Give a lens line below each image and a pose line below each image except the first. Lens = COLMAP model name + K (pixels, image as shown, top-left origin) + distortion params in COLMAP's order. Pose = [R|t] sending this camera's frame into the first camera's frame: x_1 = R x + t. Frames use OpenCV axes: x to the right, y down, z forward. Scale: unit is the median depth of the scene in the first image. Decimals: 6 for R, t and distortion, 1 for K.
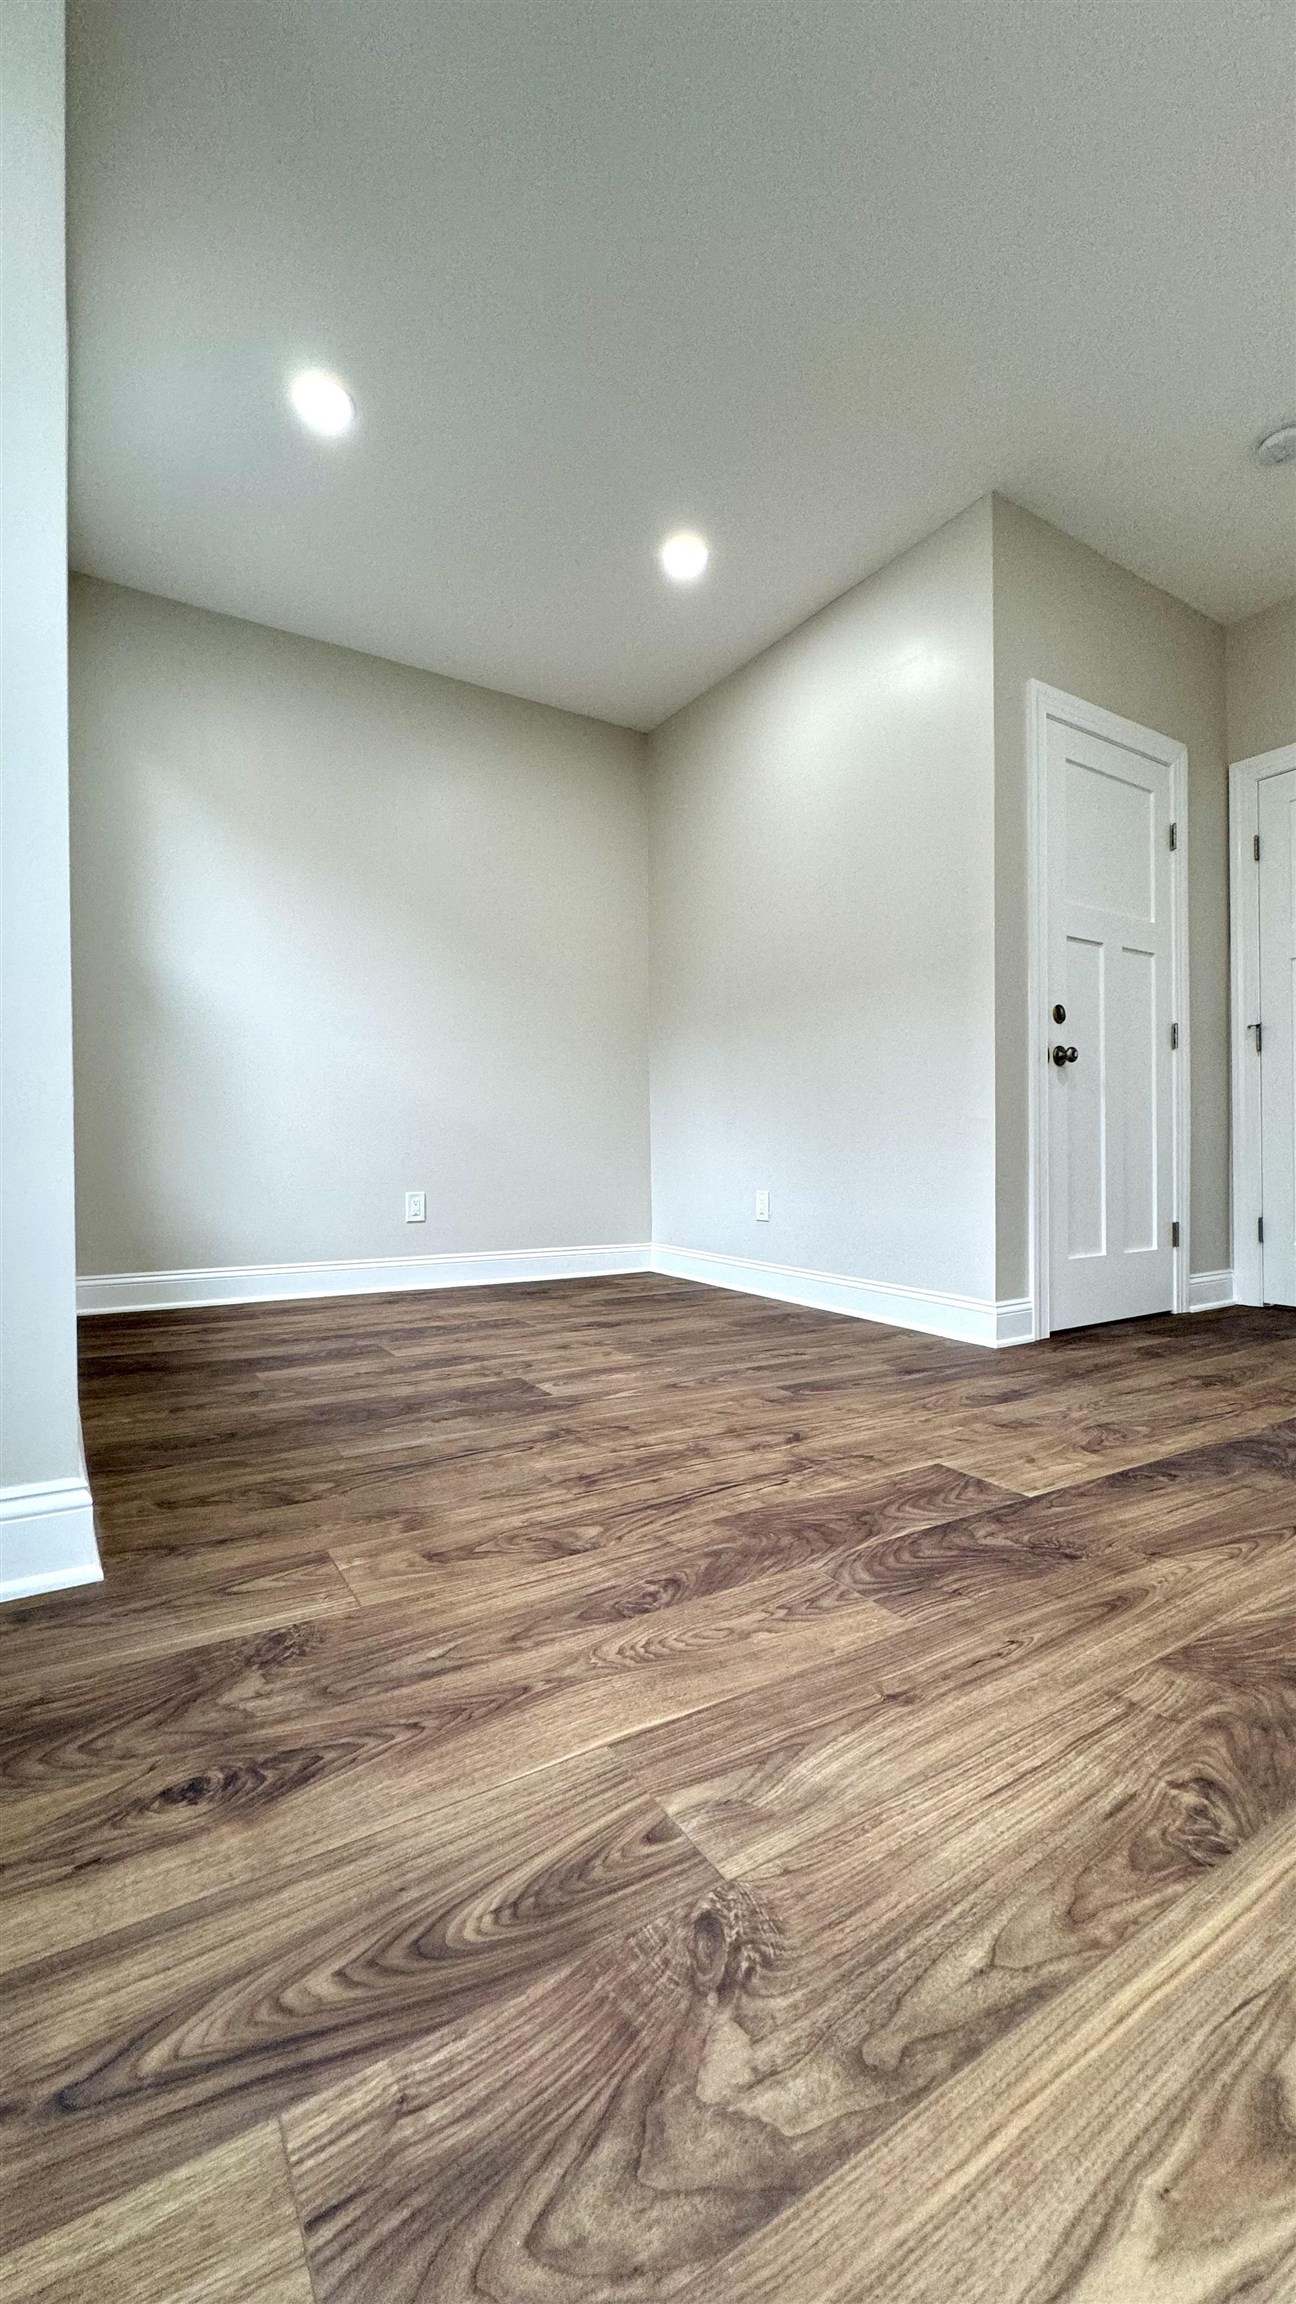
lens RADIAL K [[917.3, 0, 648.0], [0, 917.3, 1156.5], [0, 0, 1]] dist [-0.003964, 0.000890]
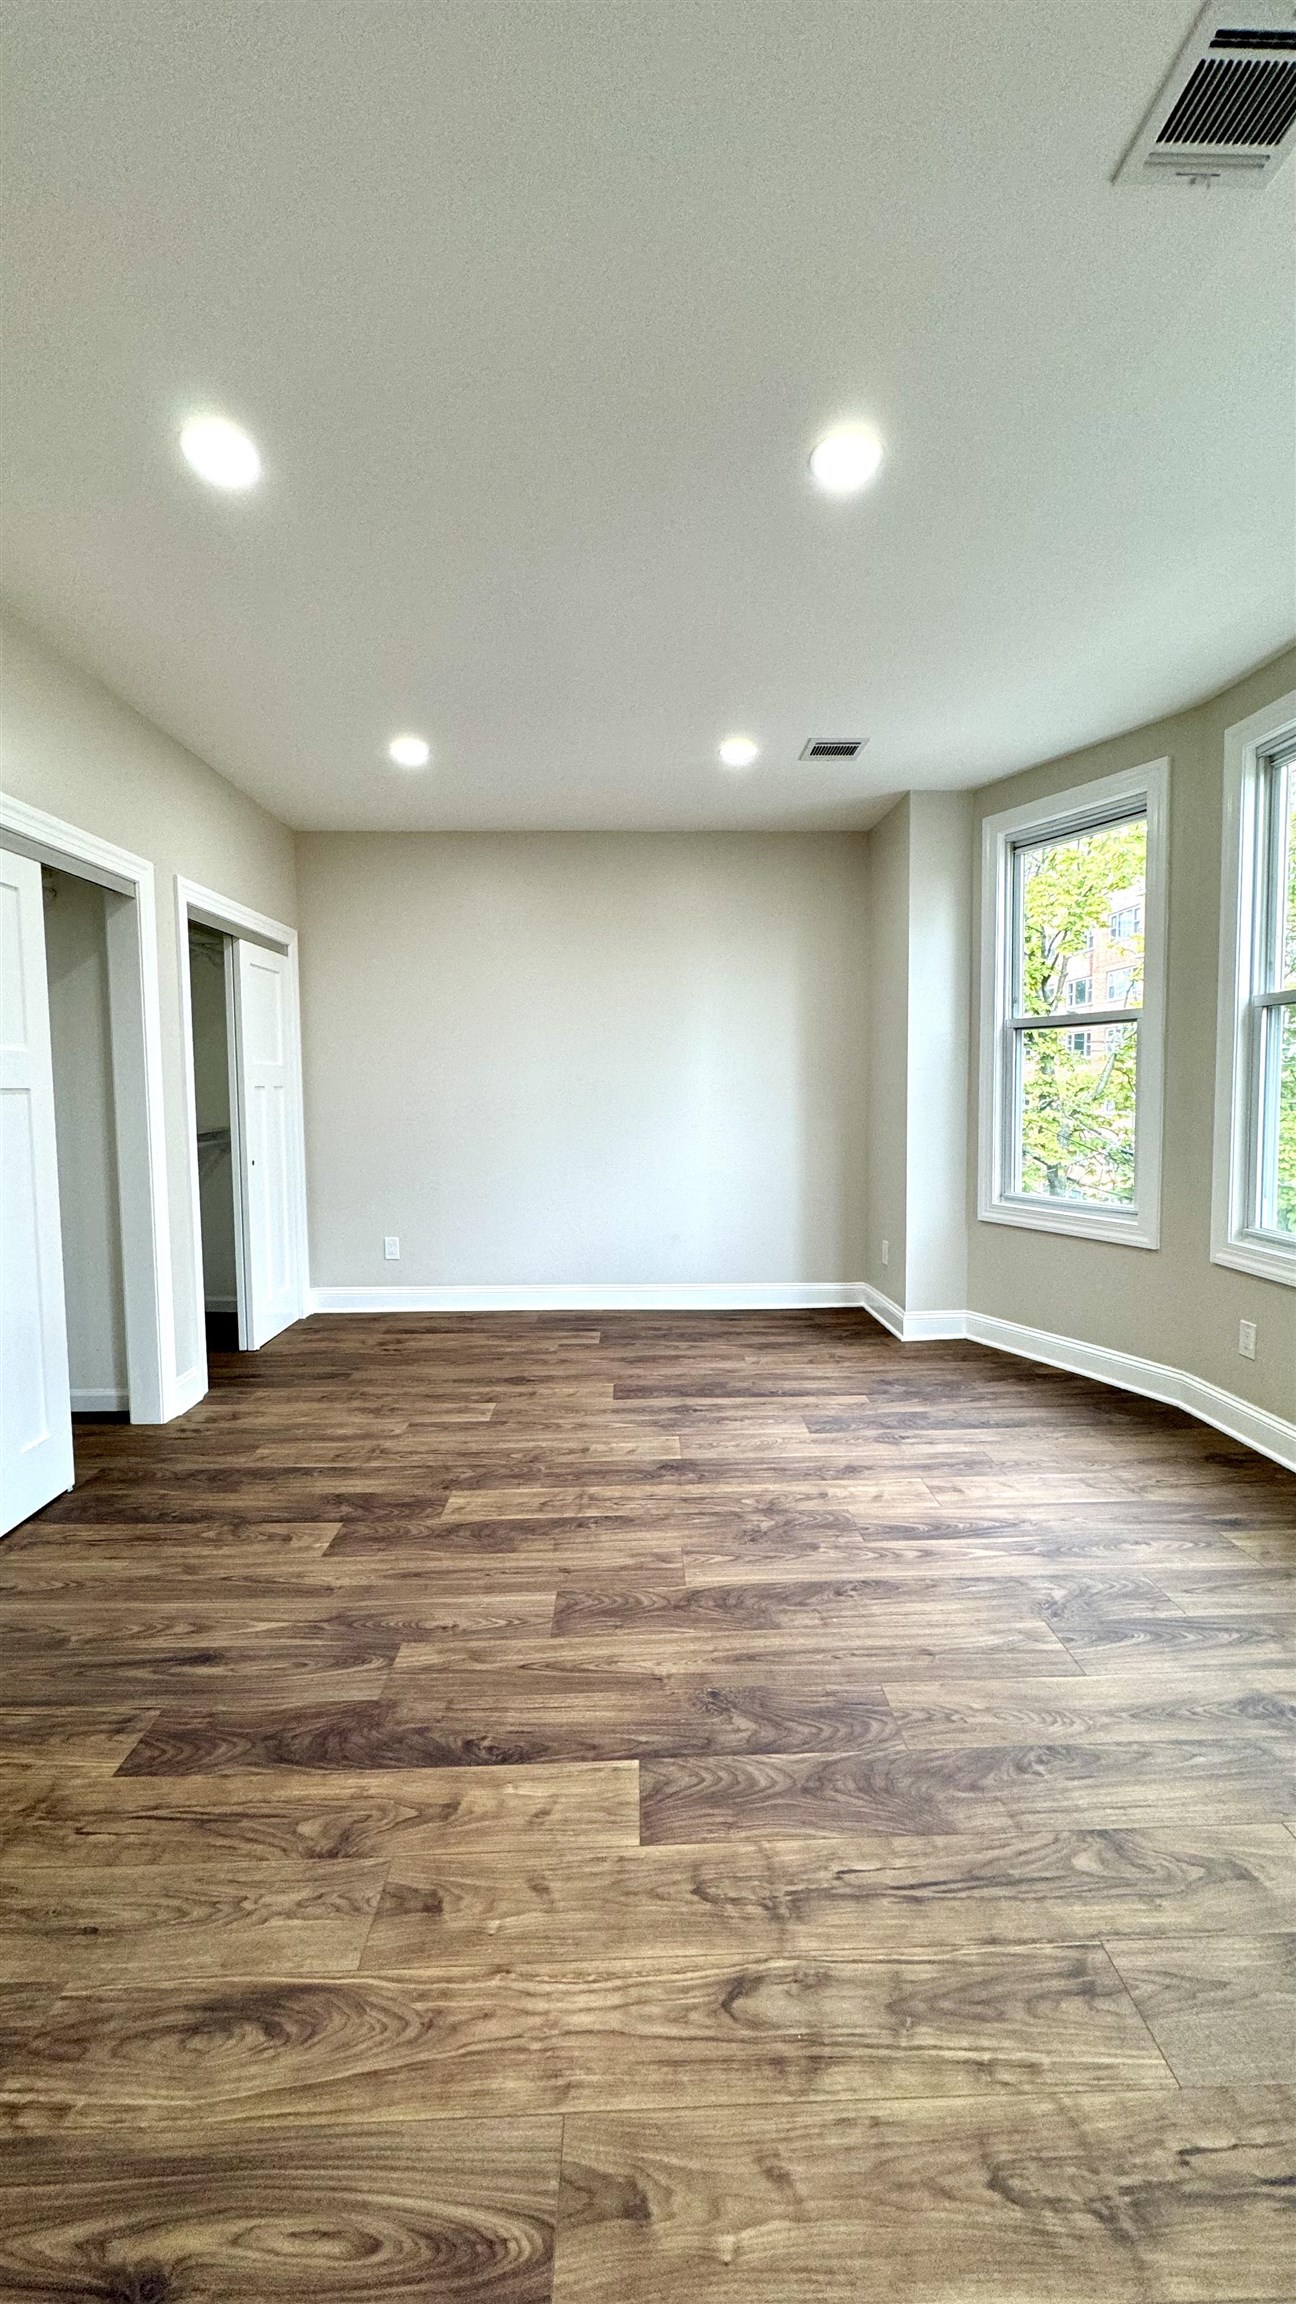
lens RADIAL K [[917.3, 0, 652.4], [0, 917.3, 1150.2], [0, 0, 1]] dist [-0.003964, 0.000890]
pose [[-0.858842, -0.024011, 0.511678, -0.128126], [0.014362, 0.997379, 0.070910, -0.400952], [-0.512040, 0.068249, -0.856246, 1.746873]]
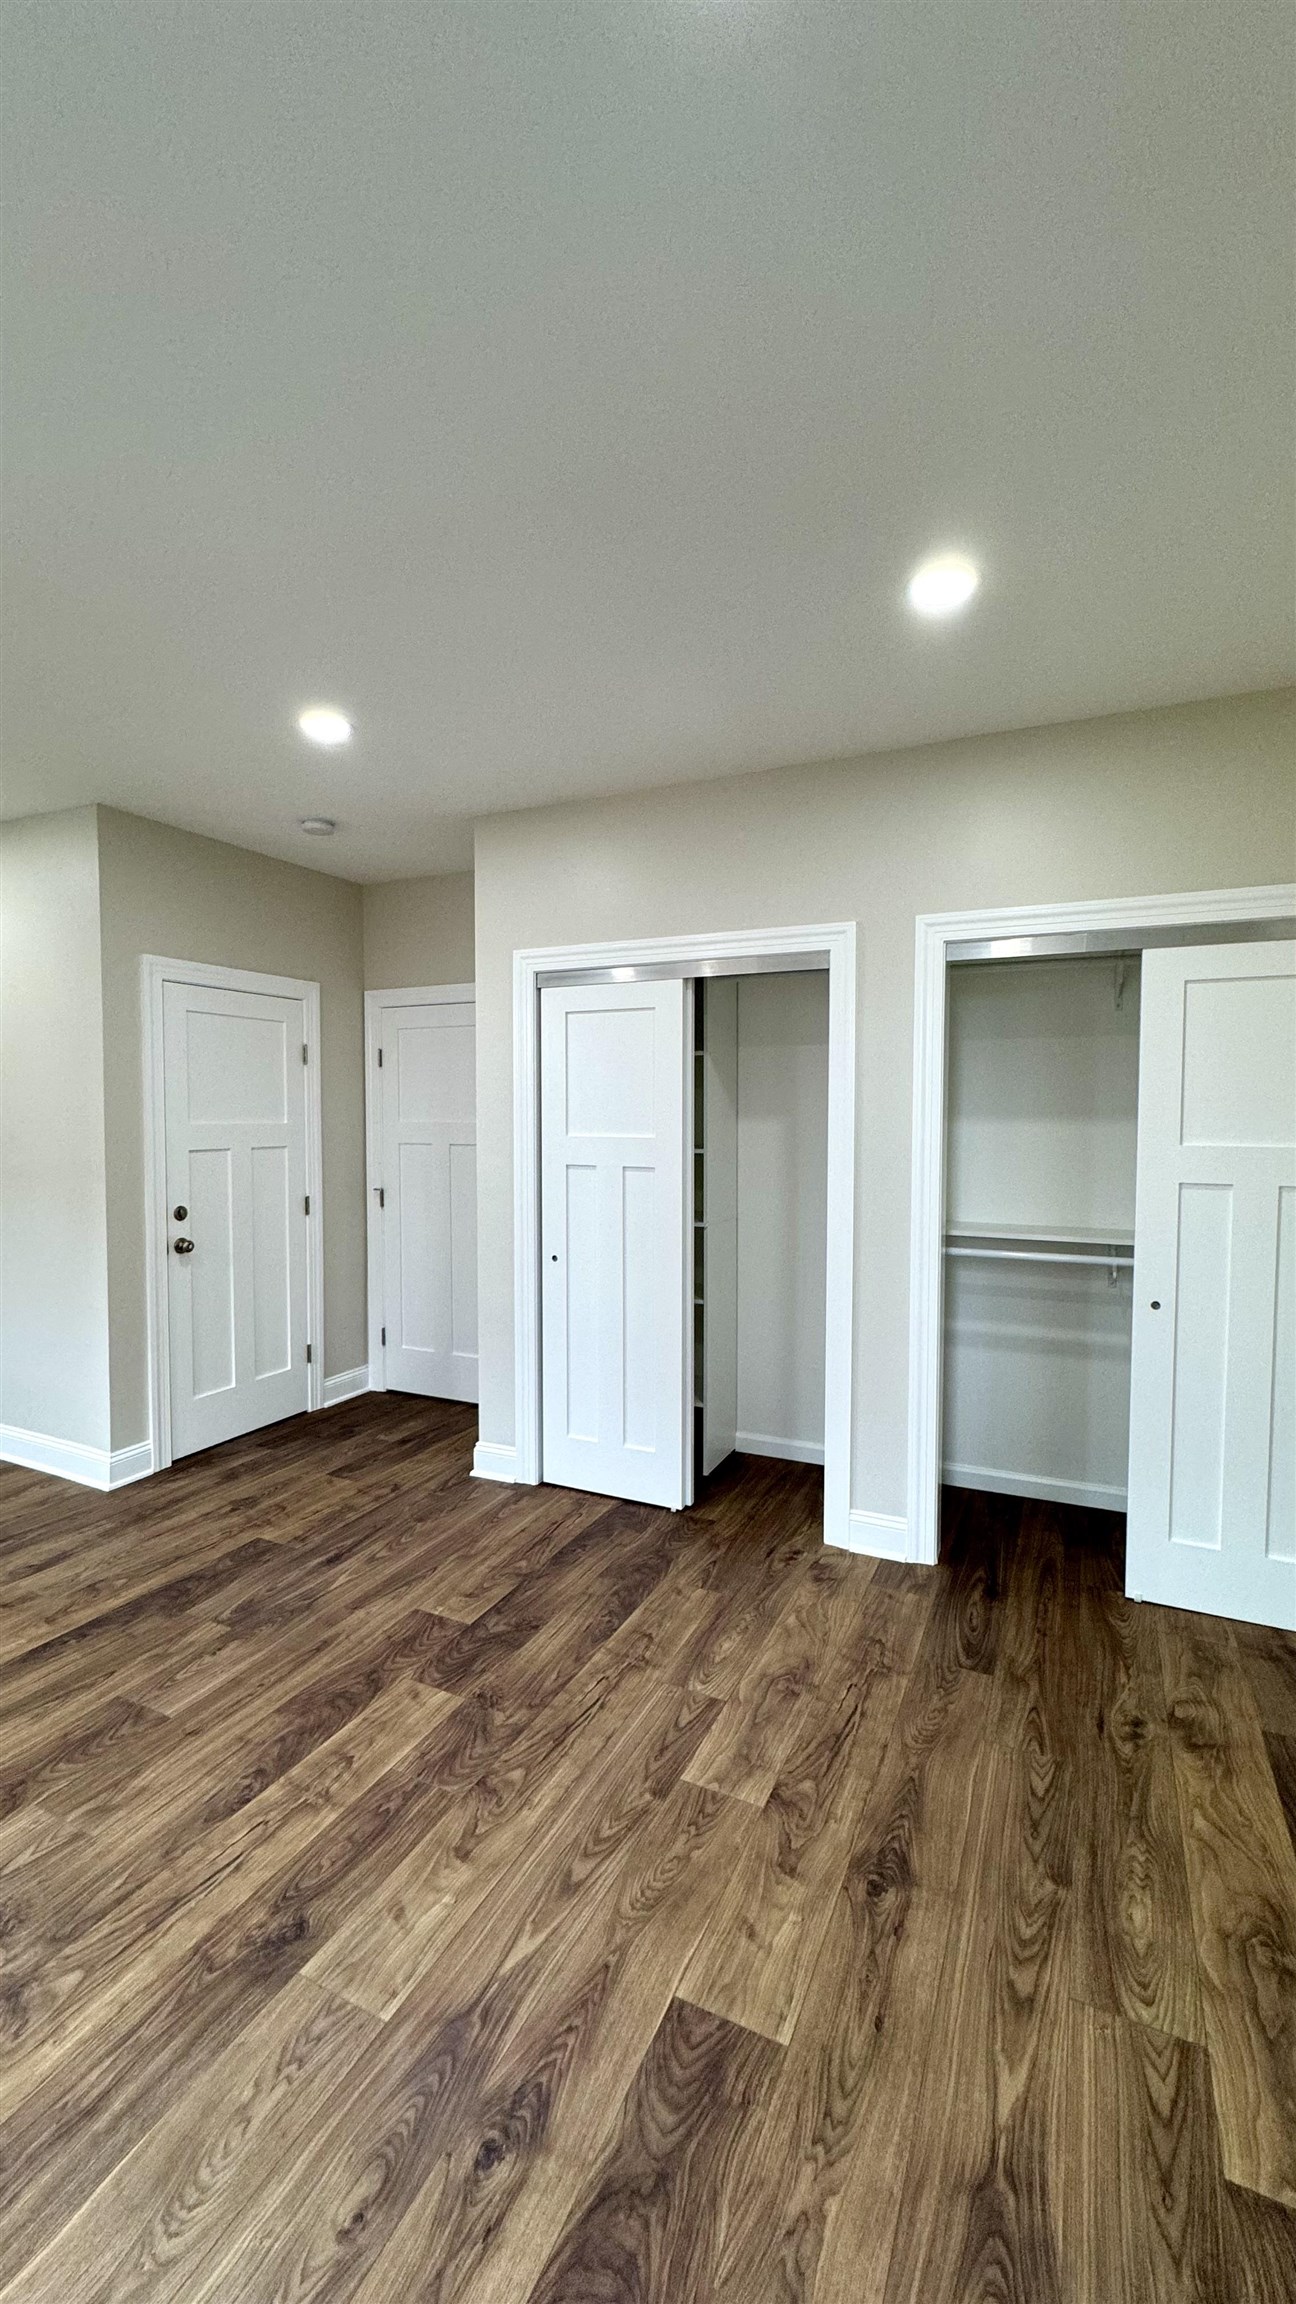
lens RADIAL K [[917.3, 0, 650.2], [0, 917.3, 1152.9], [0, 0, 1]] dist [-0.003964, 0.000890]
pose [[0.844961, -0.014979, 0.534618, 0.567107], [-0.007026, 0.999211, 0.039100, -0.521962], [-0.534781, -0.036794, 0.844189, -0.761524]]
